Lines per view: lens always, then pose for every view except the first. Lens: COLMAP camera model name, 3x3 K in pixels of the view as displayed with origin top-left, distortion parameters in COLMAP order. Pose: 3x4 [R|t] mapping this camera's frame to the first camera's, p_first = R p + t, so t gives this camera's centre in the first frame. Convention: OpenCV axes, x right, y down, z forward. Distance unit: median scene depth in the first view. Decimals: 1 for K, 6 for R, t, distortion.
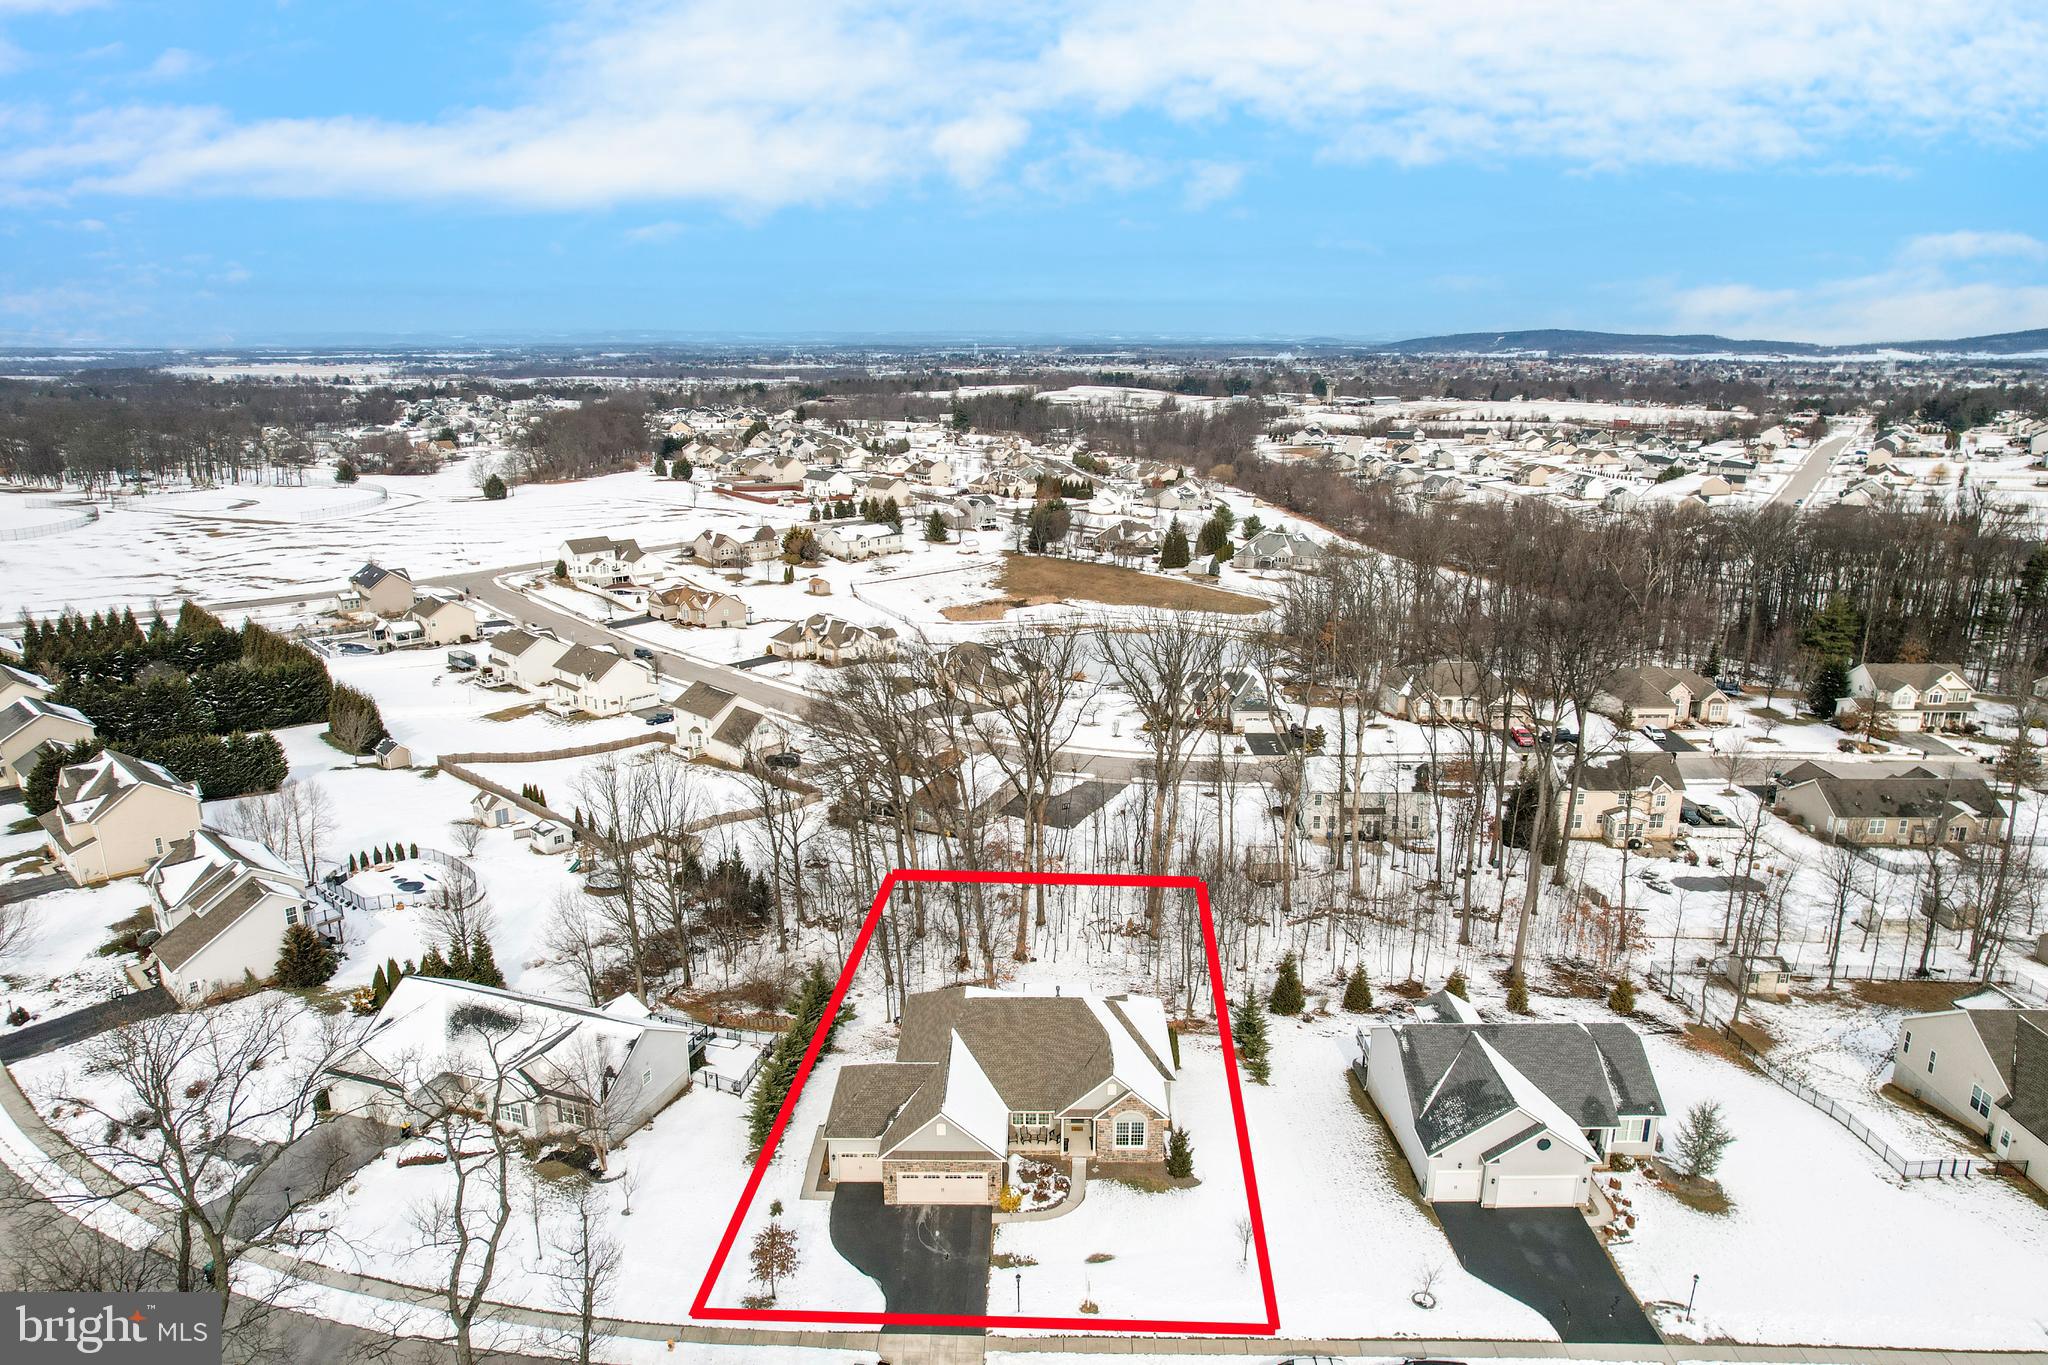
lens RADIAL K [[1307.1, 0, 1030.2], [0, 1307.1, 691.8], [0, 0, 1]] dist [-0.062977, 0.046007]
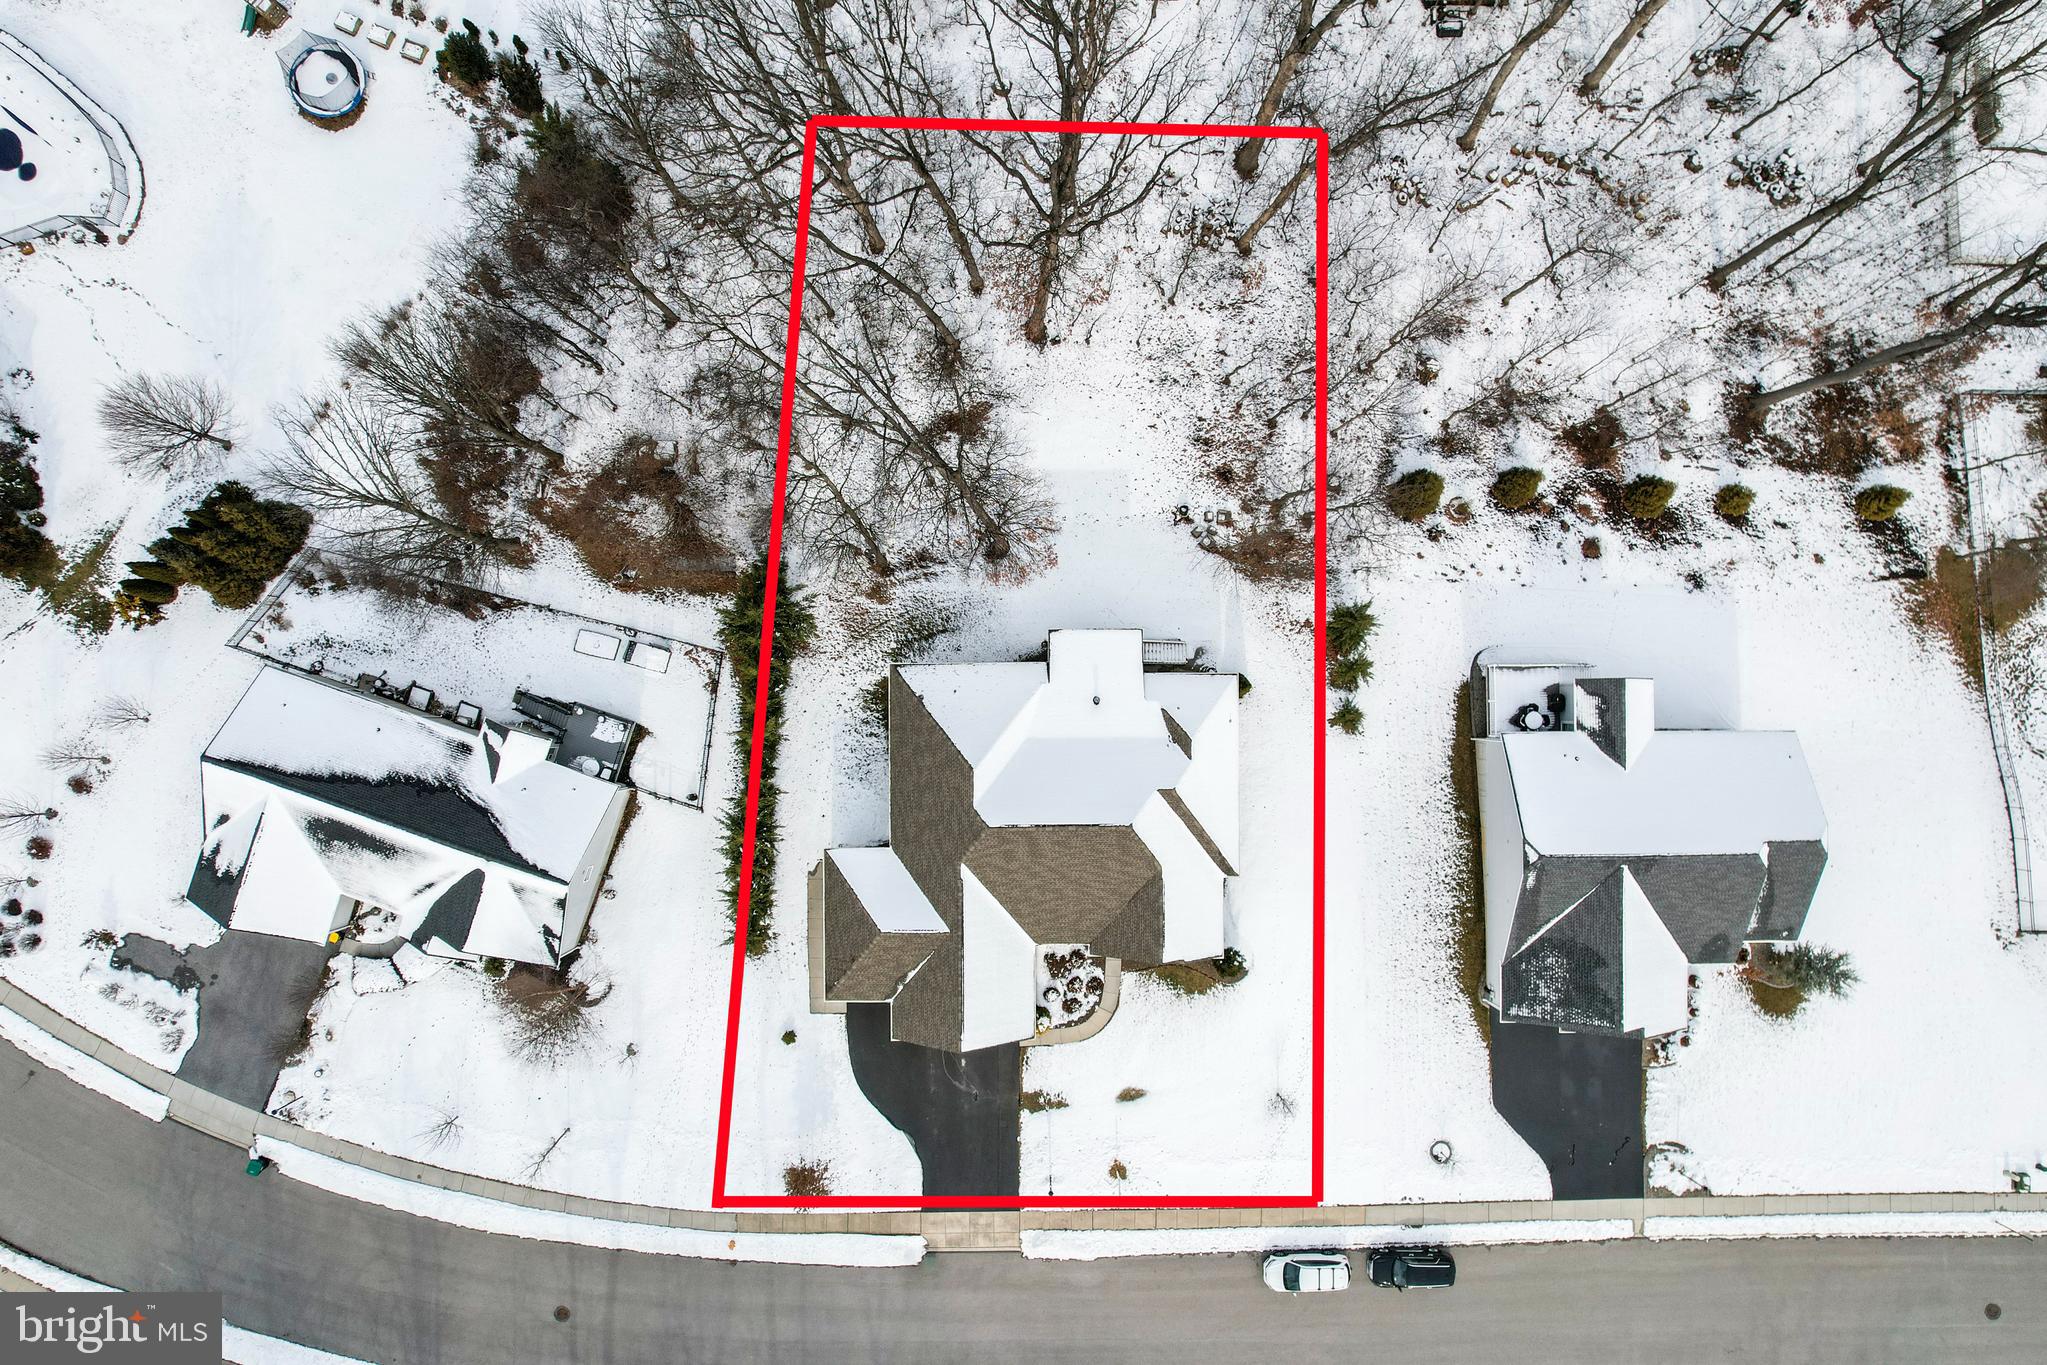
lens RADIAL K [[1306.5, 0, 1029.7], [0, 1306.5, 691.8], [0, 0, 1]] dist [-0.062977, 0.046007]
pose [[0.999929, -0.010334, 0.005925, -0.024320], [-0.002865, 0.274164, 0.961679, -0.556758], [-0.011562, -0.961628, 0.274114, 0.952636]]
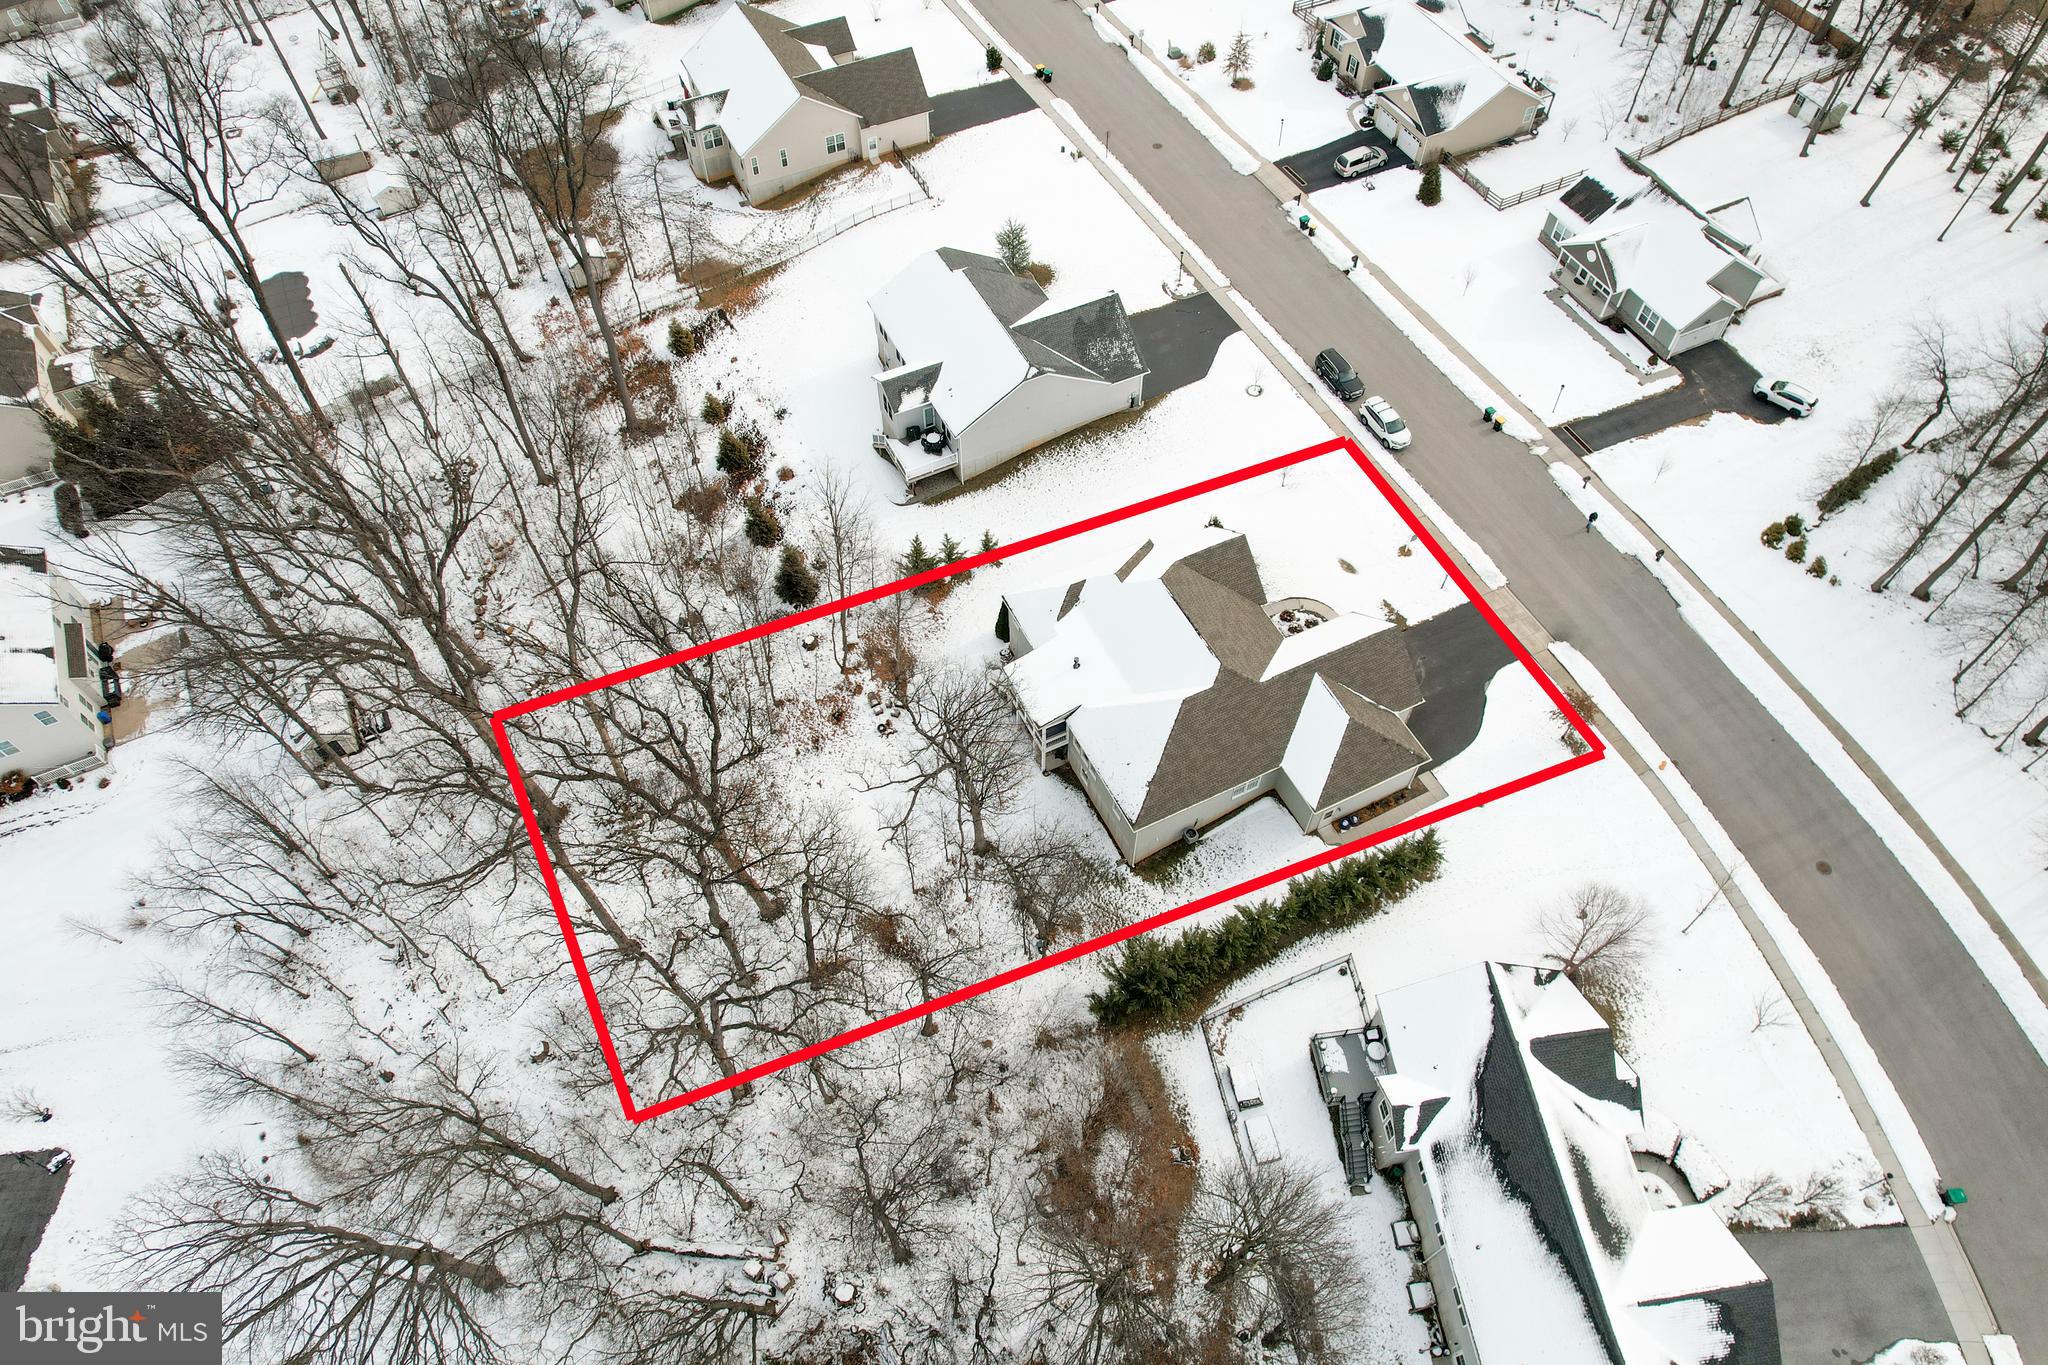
lens RADIAL K [[1307.1, 0, 1030.2], [0, 1307.1, 691.8], [0, 0, 1]] dist [-0.062977, 0.046007]
pose [[-0.447655, -0.740213, 0.501687, -0.471671], [0.233061, 0.445069, 0.864636, -0.581030], [-0.863300, 0.503983, -0.026723, 1.250492]]
